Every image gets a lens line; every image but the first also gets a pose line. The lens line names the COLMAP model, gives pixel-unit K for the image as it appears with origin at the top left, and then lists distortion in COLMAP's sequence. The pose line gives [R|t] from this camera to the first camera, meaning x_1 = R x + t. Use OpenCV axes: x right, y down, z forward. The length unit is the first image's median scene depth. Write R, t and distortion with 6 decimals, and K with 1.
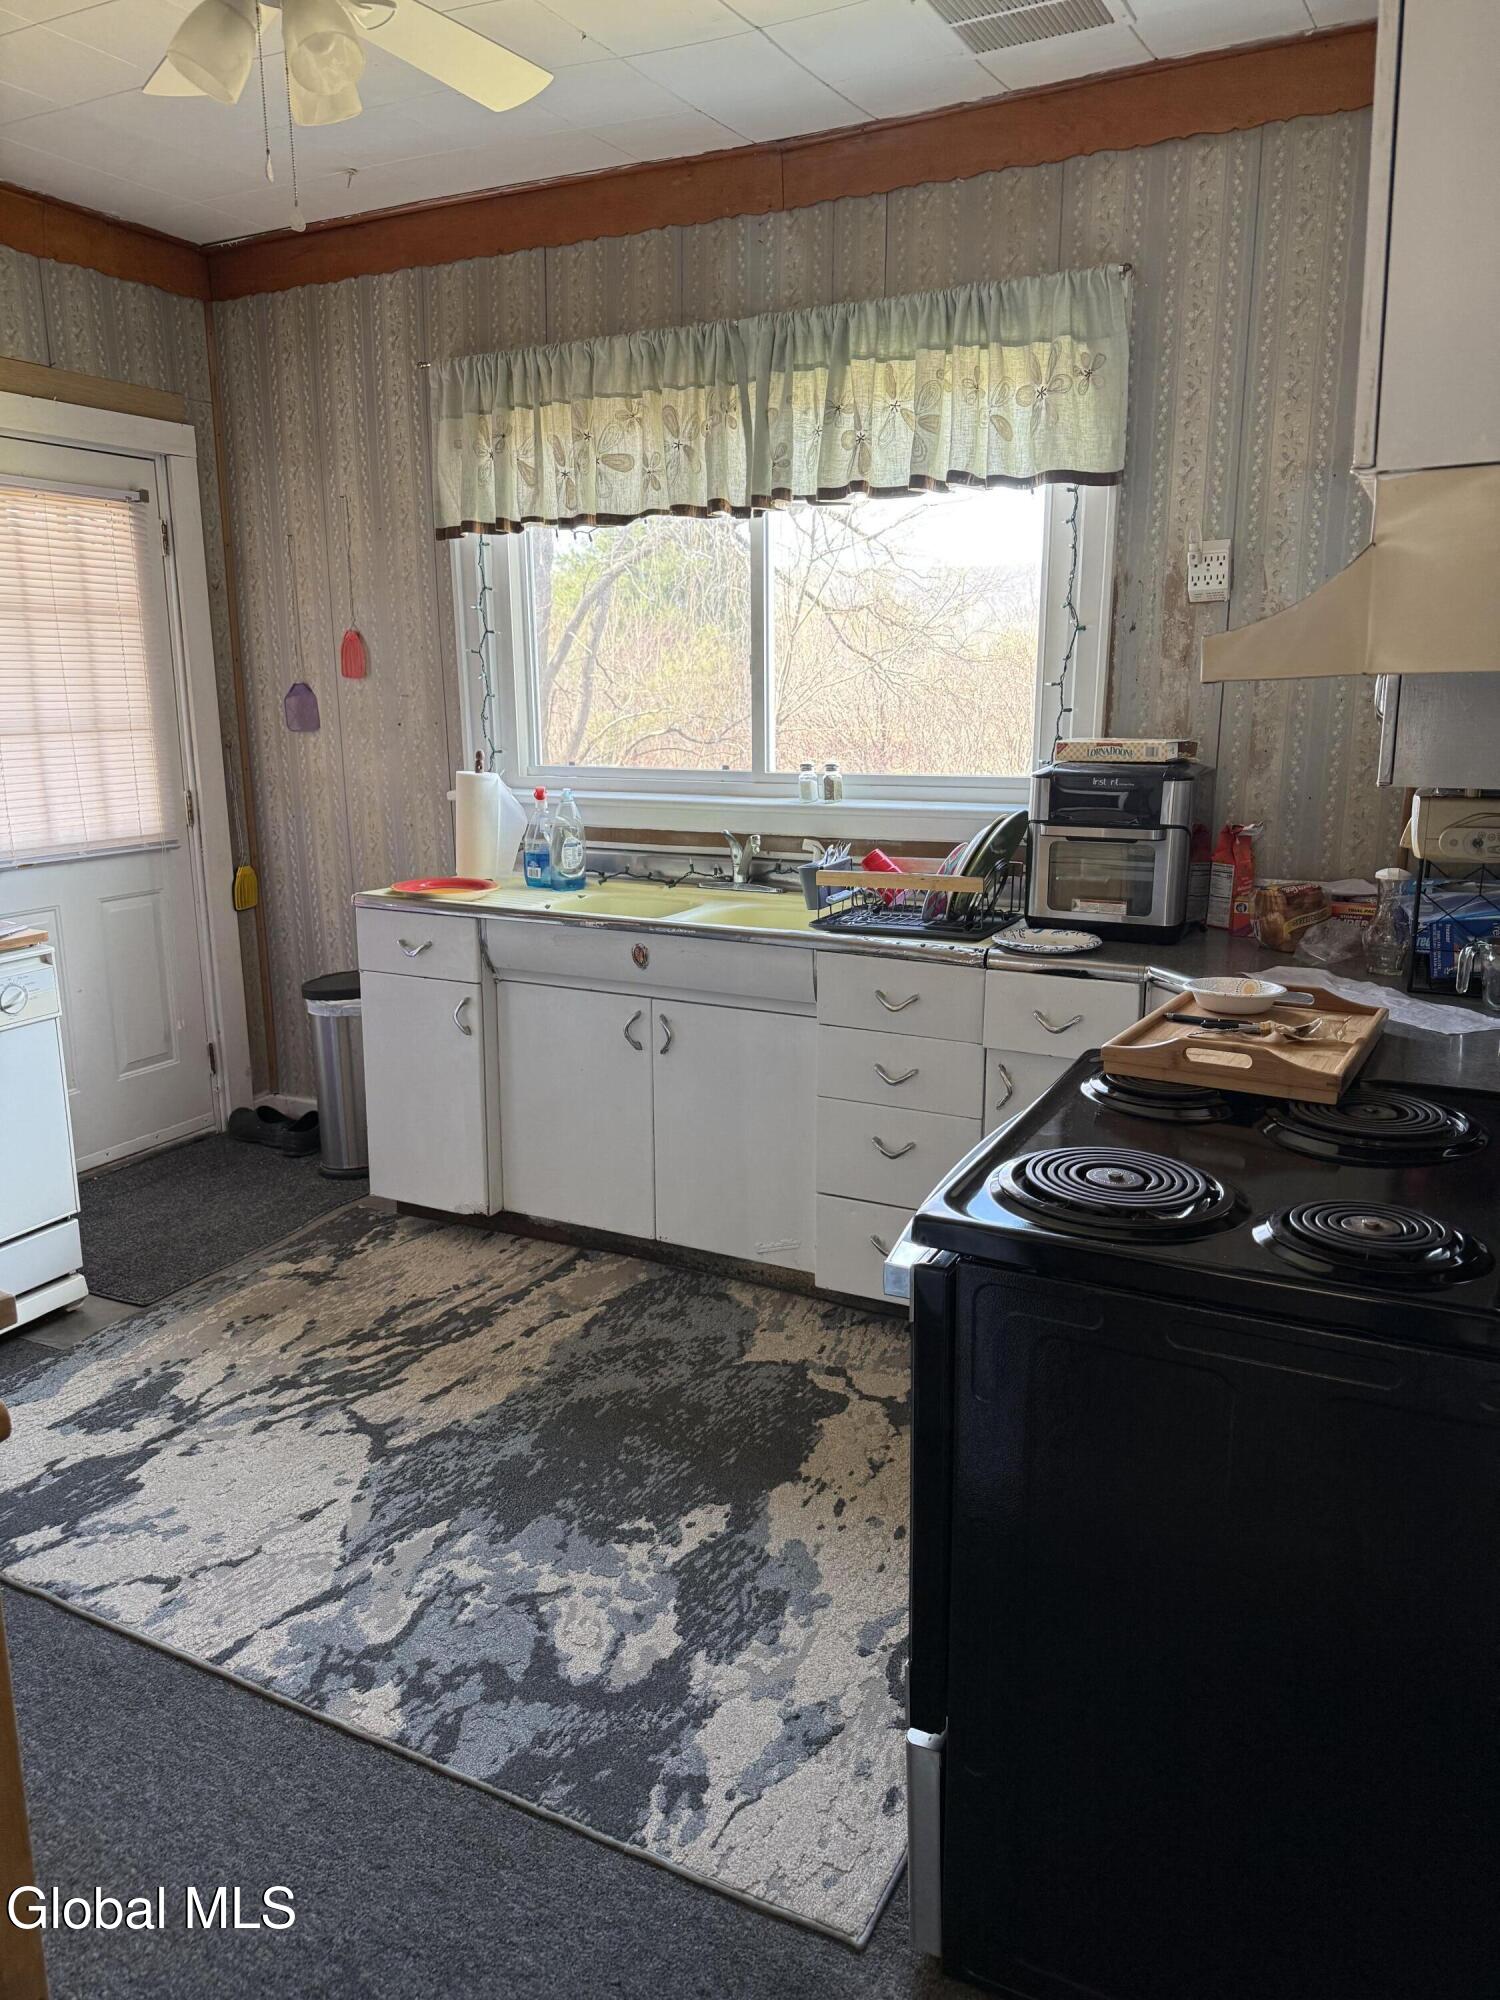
lens RADIAL K [[1369.8, 0, 758.3], [0, 1369.8, 962.4], [0, 0, 1]] dist [0.077206, -0.131031]
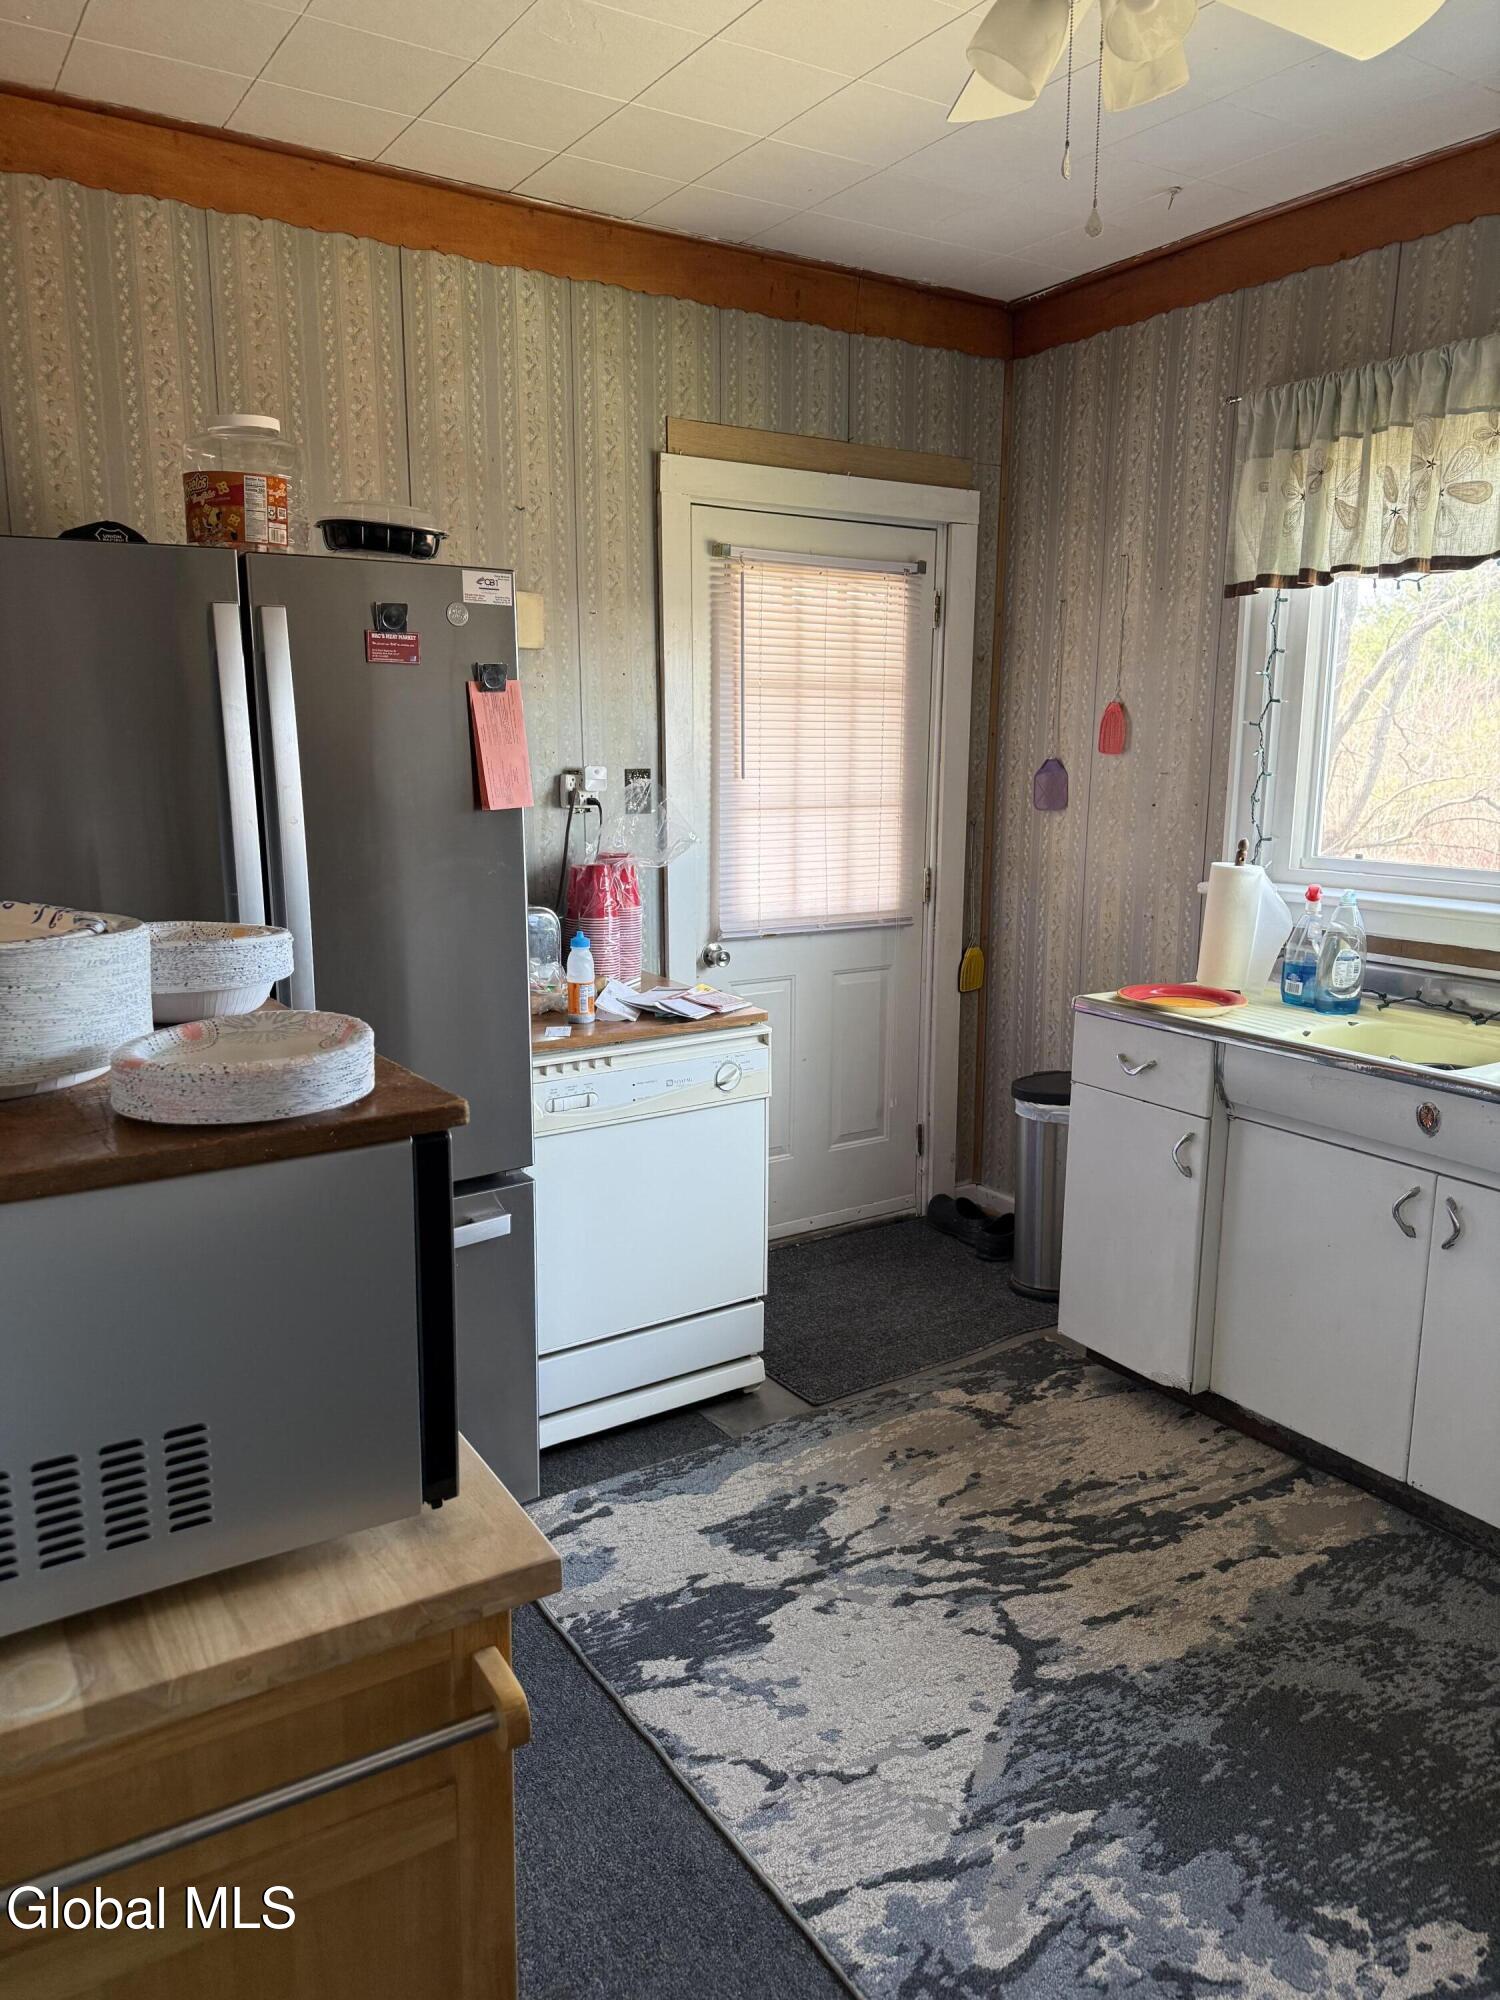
lens RADIAL K [[1394.7, 0, 741.5], [0, 1394.7, 999.5], [0, 0, 1]] dist [0.062038, -0.097453]
pose [[0.857885, 0.104691, -0.503063, -0.024487], [-0.114922, 0.993317, 0.010738, -0.033592], [0.500825, 0.048601, 0.864183, 0.108227]]
